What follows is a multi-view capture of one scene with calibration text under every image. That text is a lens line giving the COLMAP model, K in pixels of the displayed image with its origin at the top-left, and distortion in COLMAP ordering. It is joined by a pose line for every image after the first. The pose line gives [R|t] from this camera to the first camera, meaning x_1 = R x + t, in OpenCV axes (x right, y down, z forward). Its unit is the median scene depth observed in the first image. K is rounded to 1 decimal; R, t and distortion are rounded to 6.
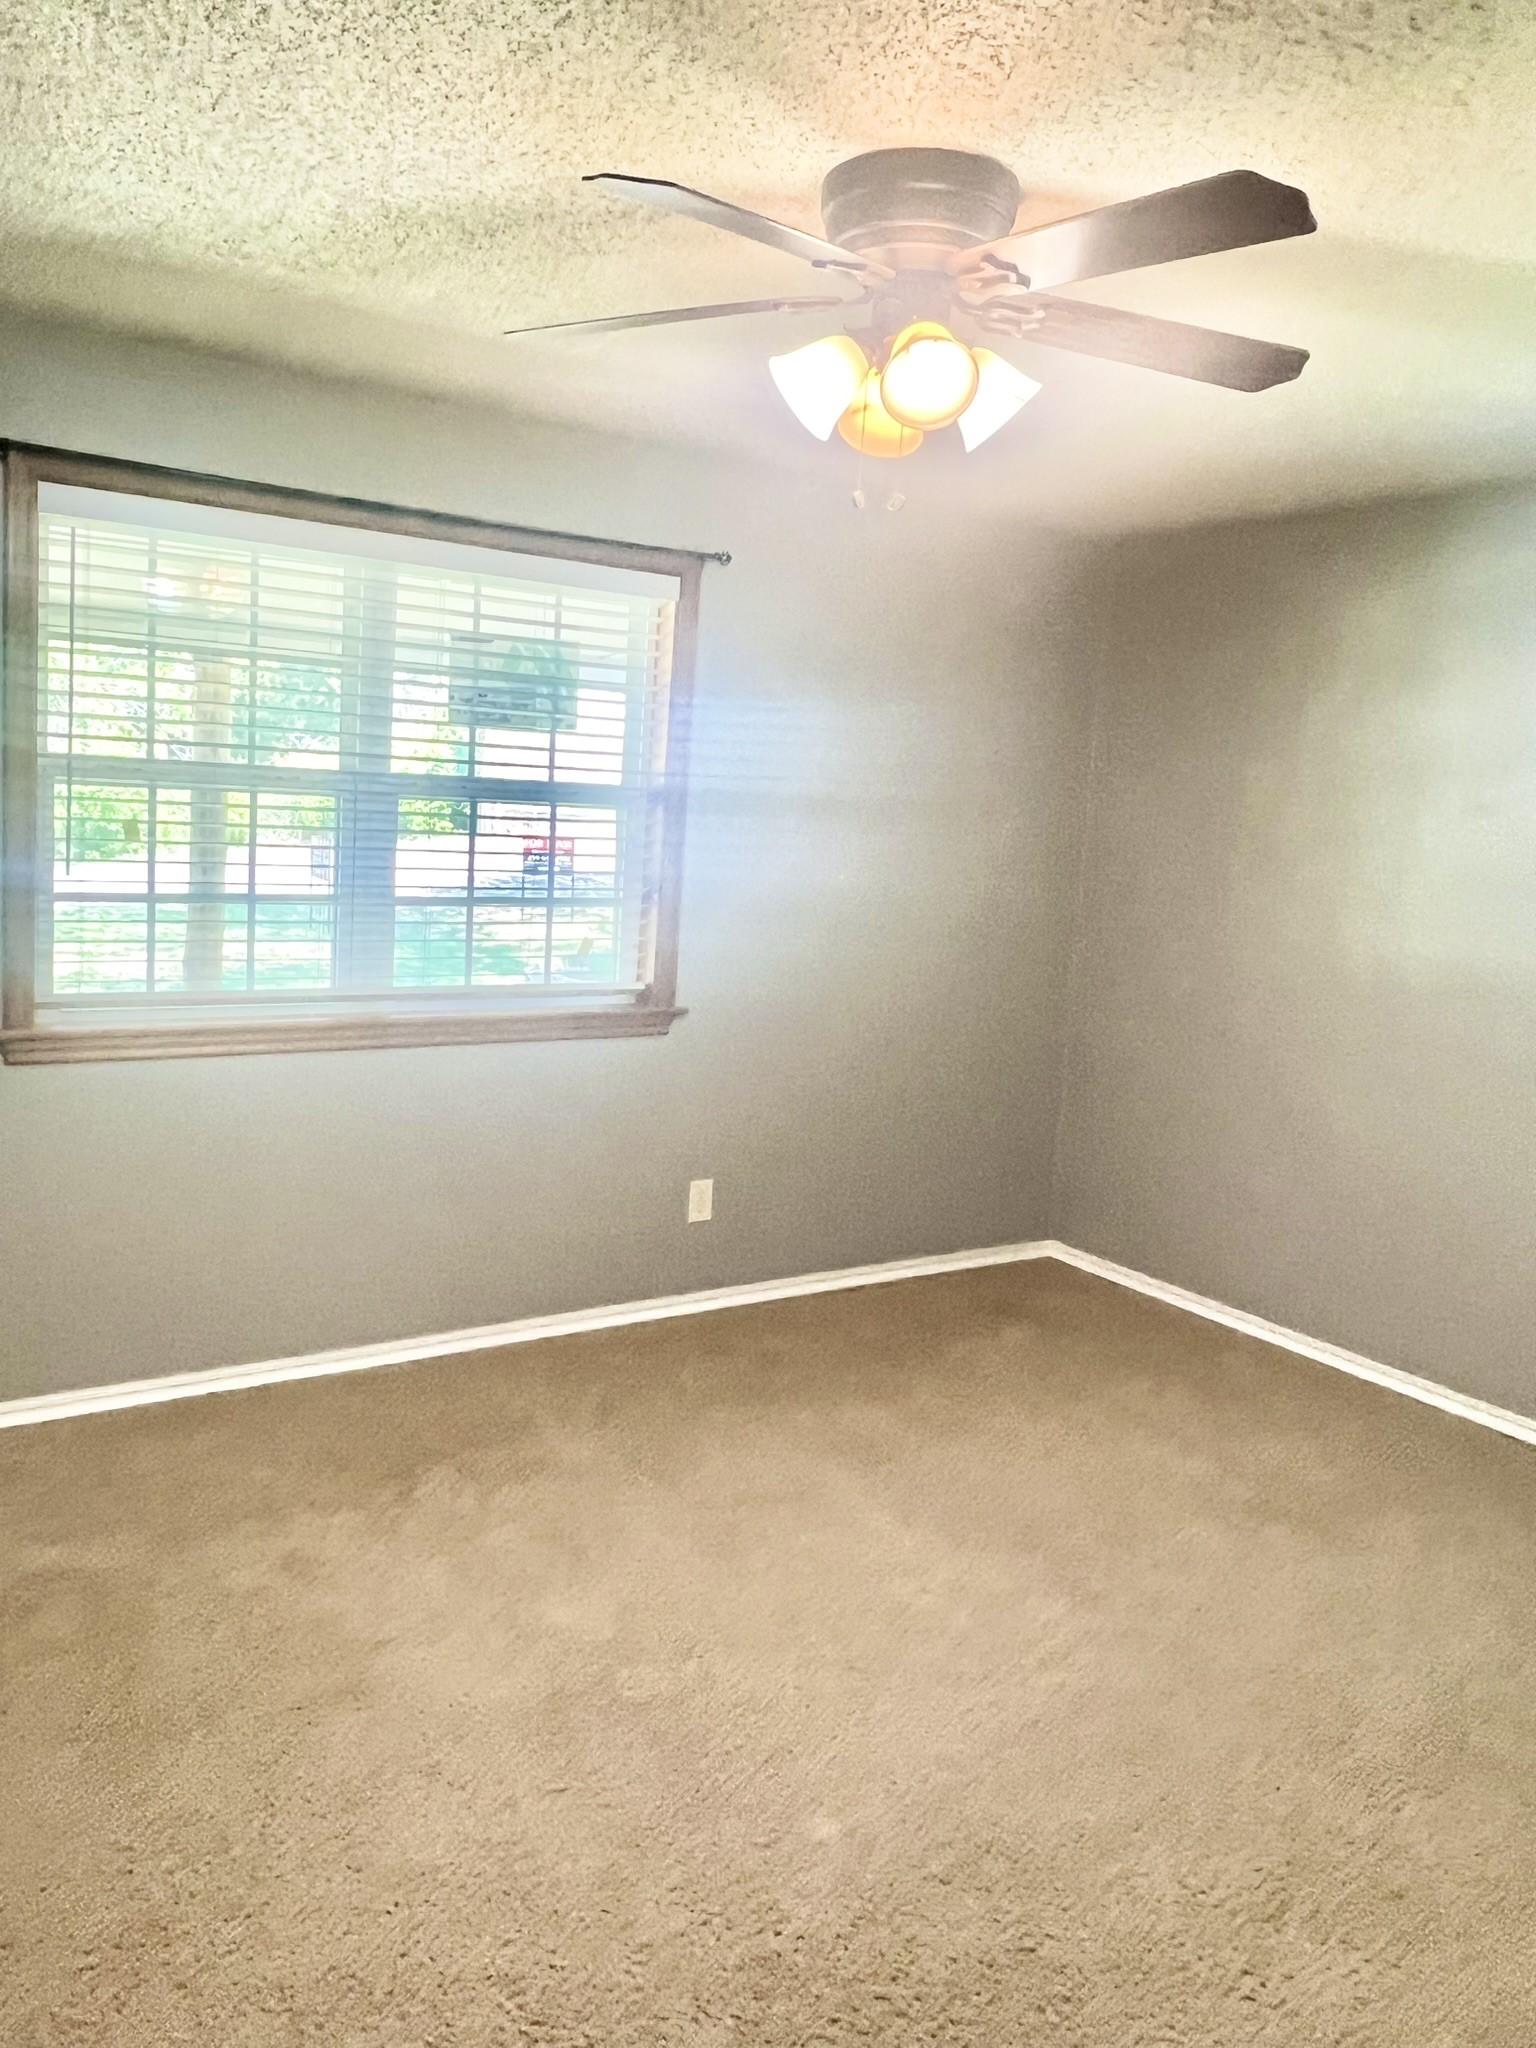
lens RADIAL K [[1525.2, 0, 709.1], [0, 1525.2, 983.3], [0, 0, 1]] dist [-0.003096, -0.002484]
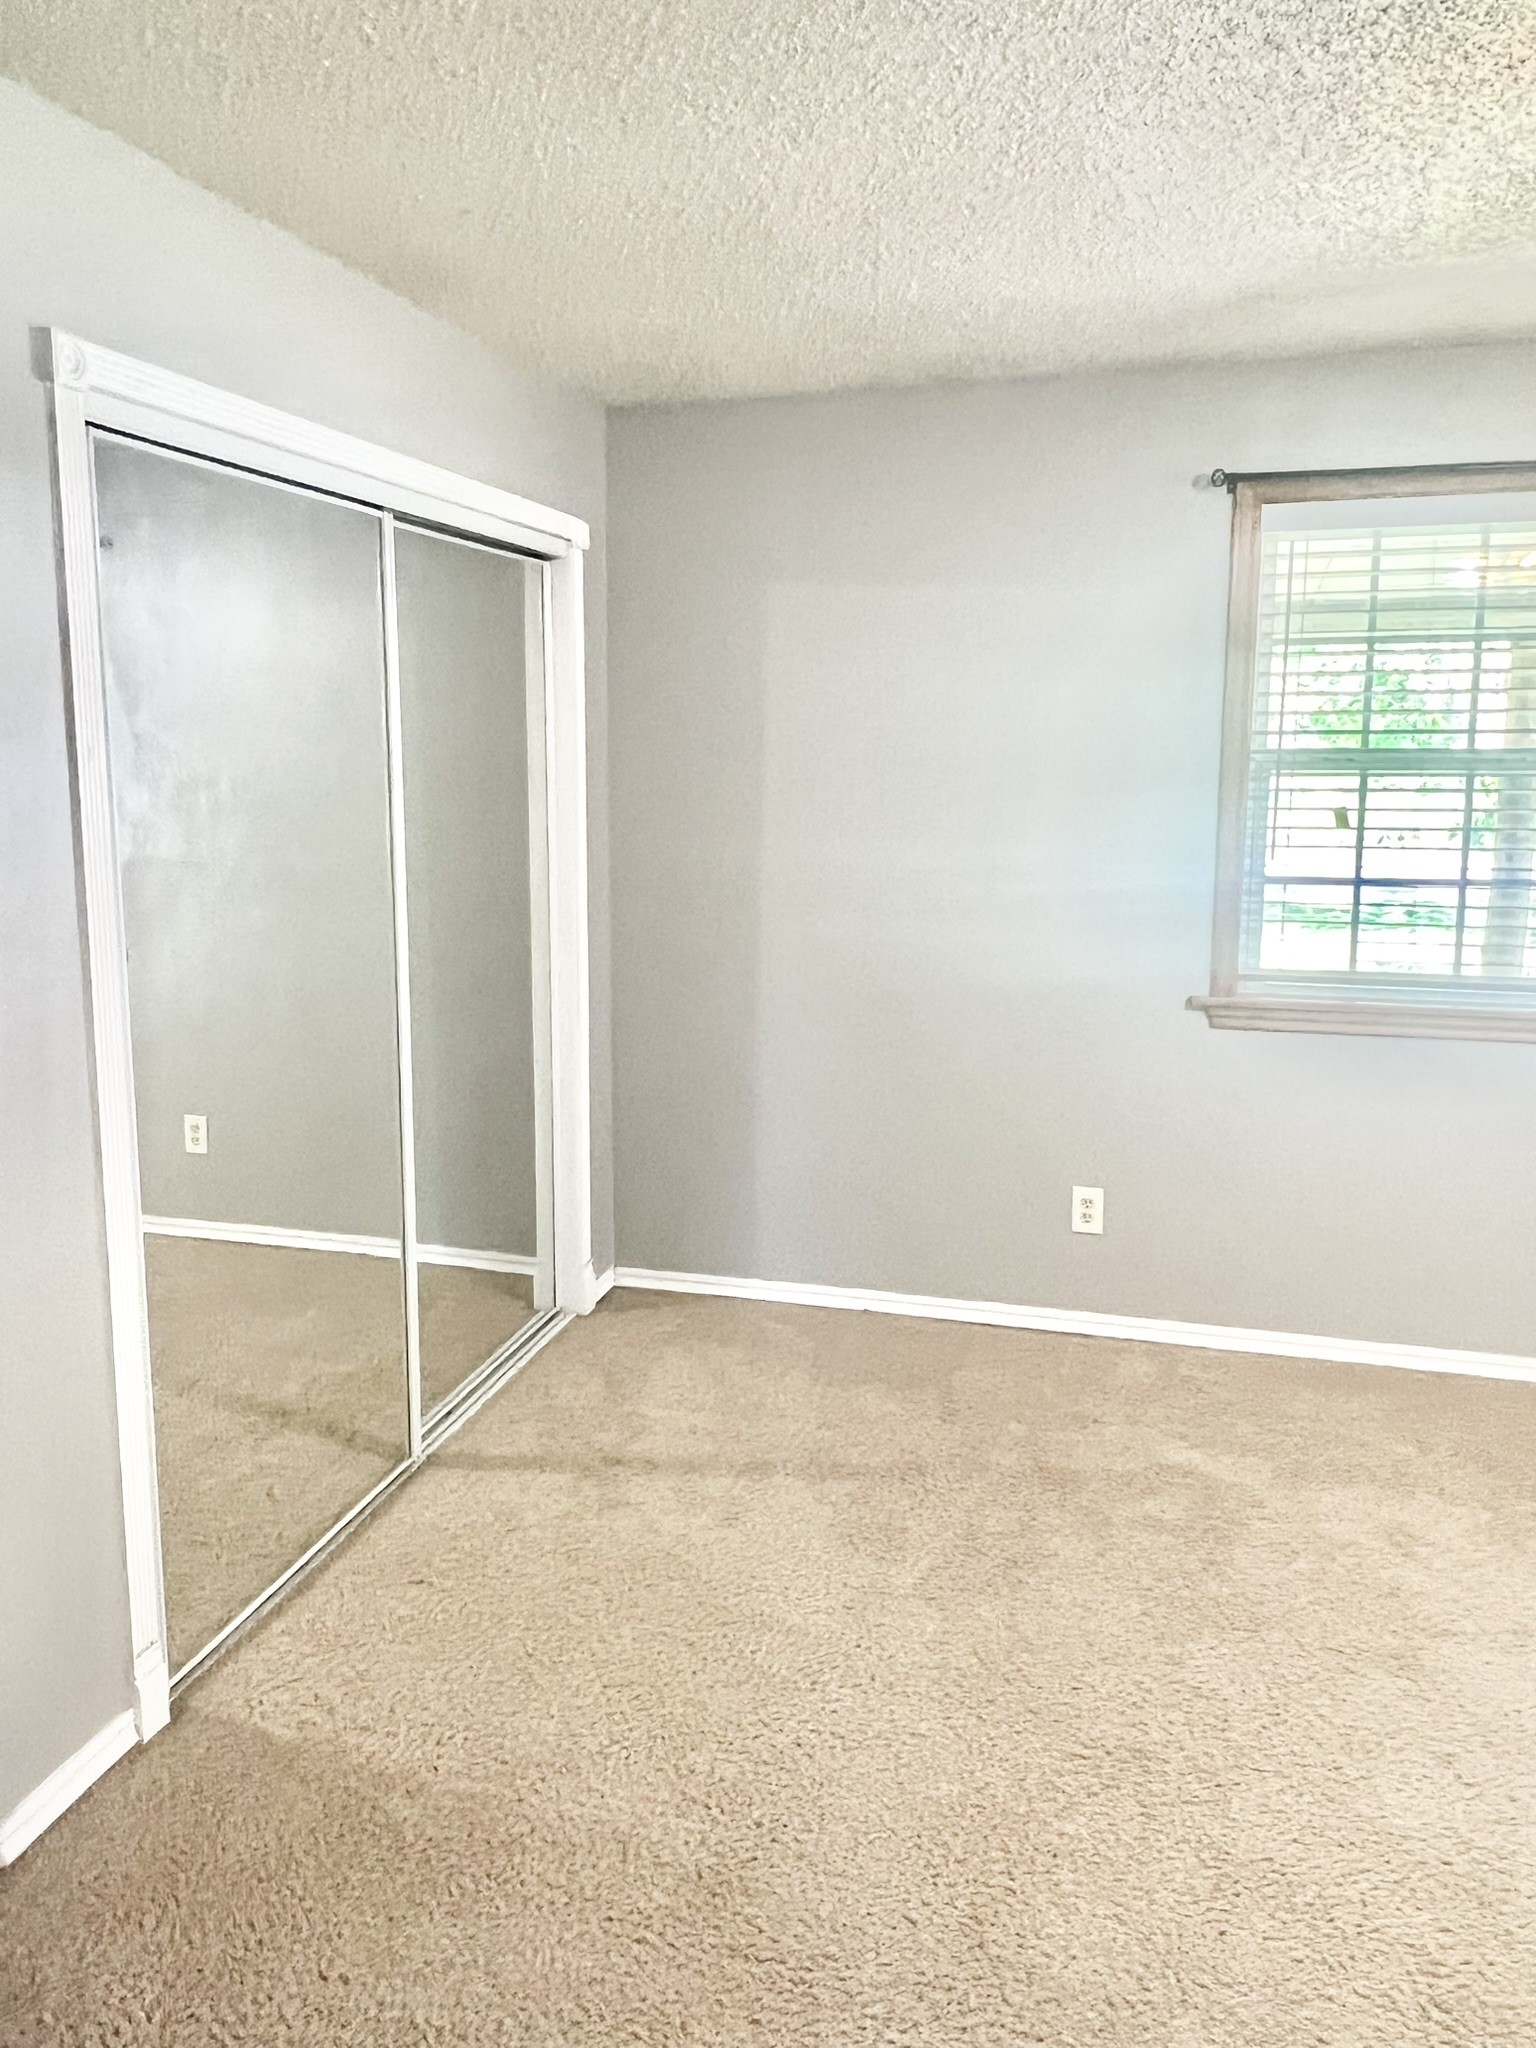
lens RADIAL K [[1525.2, 0, 709.1], [0, 1525.2, 983.3], [0, 0, 1]] dist [-0.003096, -0.002484]
pose [[0.632470, 0.058618, -0.772364, 0.193945], [-0.053954, 0.998044, 0.031565, 0.005363], [0.772704, 0.021708, 0.634396, -0.009318]]
